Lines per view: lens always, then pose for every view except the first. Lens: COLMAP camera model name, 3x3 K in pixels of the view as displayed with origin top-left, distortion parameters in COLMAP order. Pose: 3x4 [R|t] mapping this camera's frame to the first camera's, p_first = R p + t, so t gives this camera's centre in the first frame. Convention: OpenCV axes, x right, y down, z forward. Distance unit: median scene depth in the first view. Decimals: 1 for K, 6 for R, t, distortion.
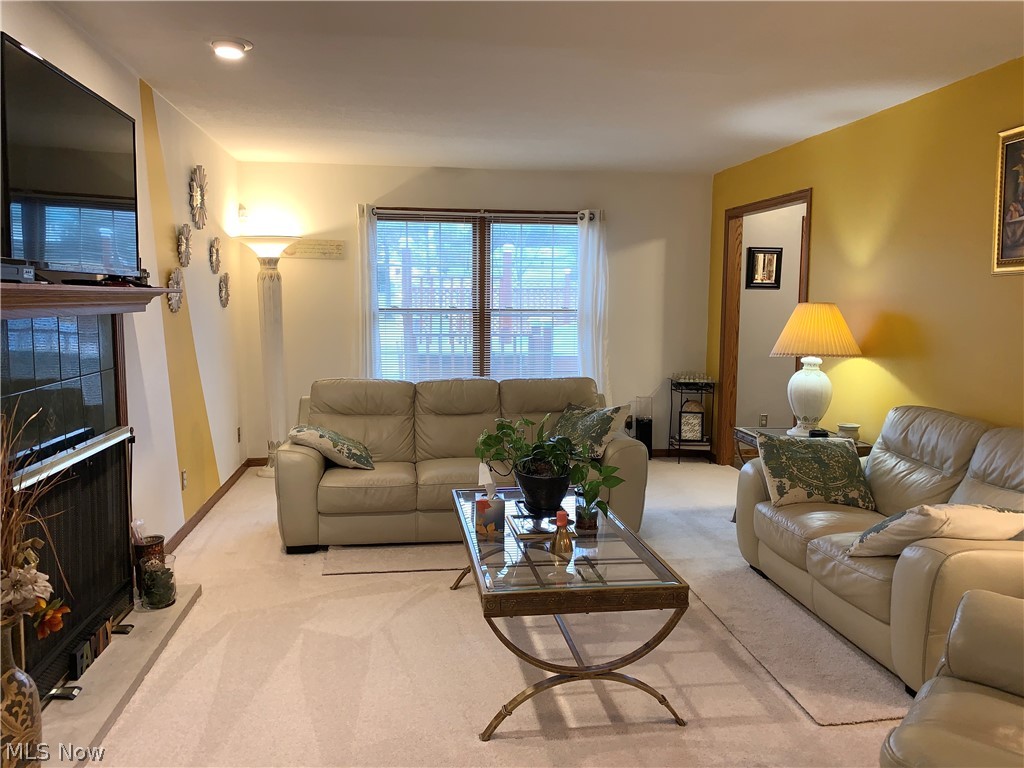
lens RADIAL K [[786.4, 0, 517.1], [0, 786.4, 376.2], [0, 0, 1]] dist [0.033594, -0.048158]
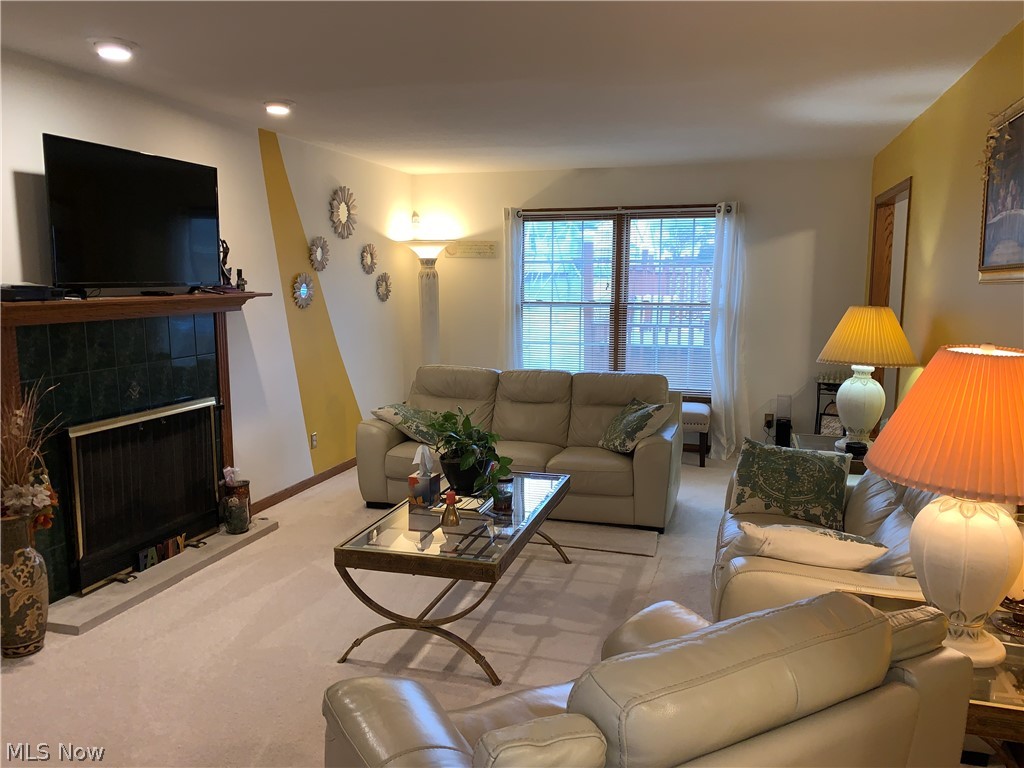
lens RADIAL K [[786.4, 0, 520.8], [0, 786.4, 387.8], [0, 0, 1]] dist [0.033594, -0.048158]
pose [[0.913335, 0.052399, -0.403823, 0.320998], [-0.036386, 0.998221, 0.047231, -0.021243], [0.405579, -0.028445, 0.913617, -0.010504]]
